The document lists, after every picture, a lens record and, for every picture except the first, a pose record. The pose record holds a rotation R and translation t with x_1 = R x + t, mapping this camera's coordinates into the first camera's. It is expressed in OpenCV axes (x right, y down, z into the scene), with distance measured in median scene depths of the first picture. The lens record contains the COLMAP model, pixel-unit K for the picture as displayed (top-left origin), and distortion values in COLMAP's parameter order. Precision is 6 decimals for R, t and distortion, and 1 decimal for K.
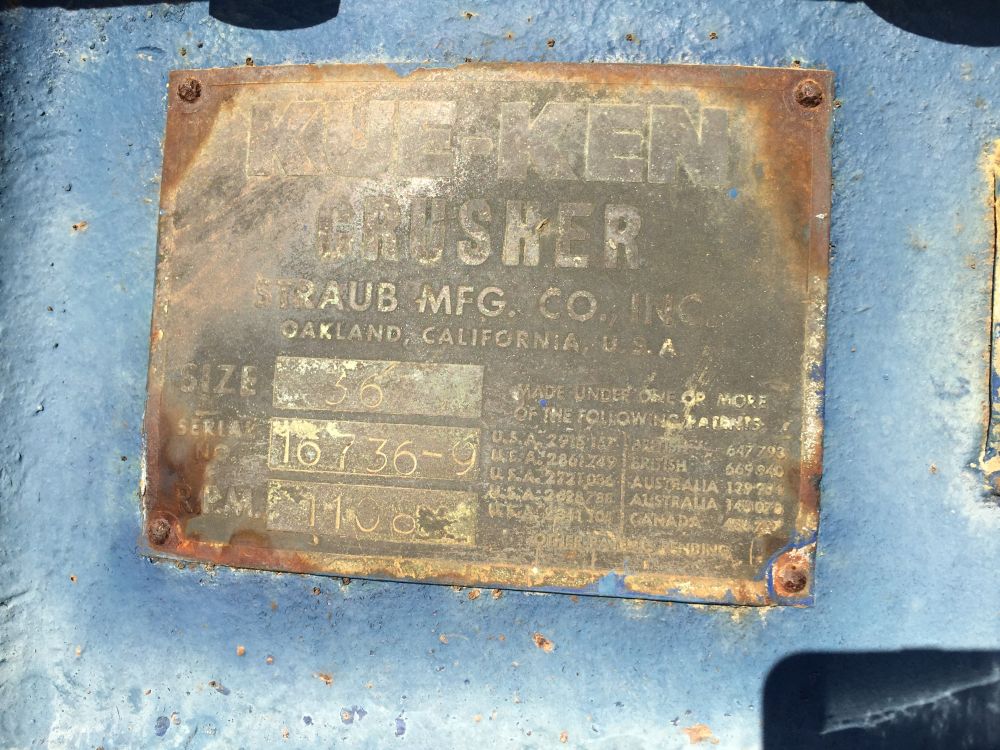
lens RADIAL K [[864.0, 0, 500.0], [0, 864.0, 375.0], [0, 0, 1]] dist [0.095089, -0.157734]
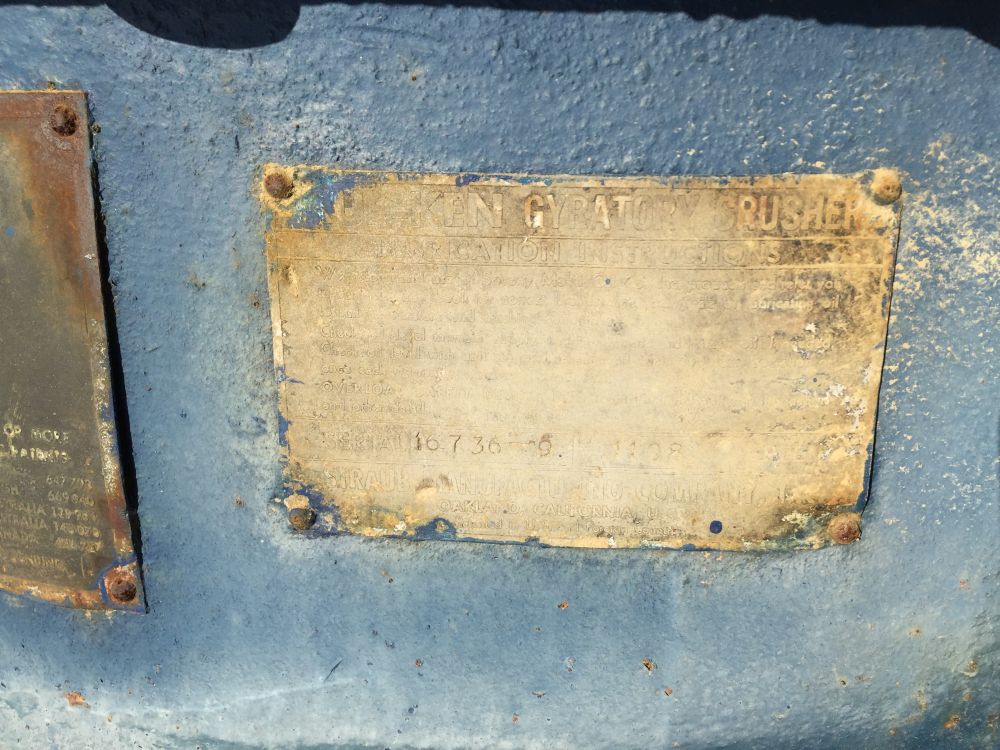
lens RADIAL K [[864.0, 0, 500.0], [0, 864.0, 375.0], [0, 0, 1]] dist [0.095089, -0.157734]
pose [[0.969544, 0.033572, -0.242606, 1.037404], [0.041709, 0.953459, 0.298625, -0.324902], [0.241341, -0.299649, 0.923020, 0.187345]]
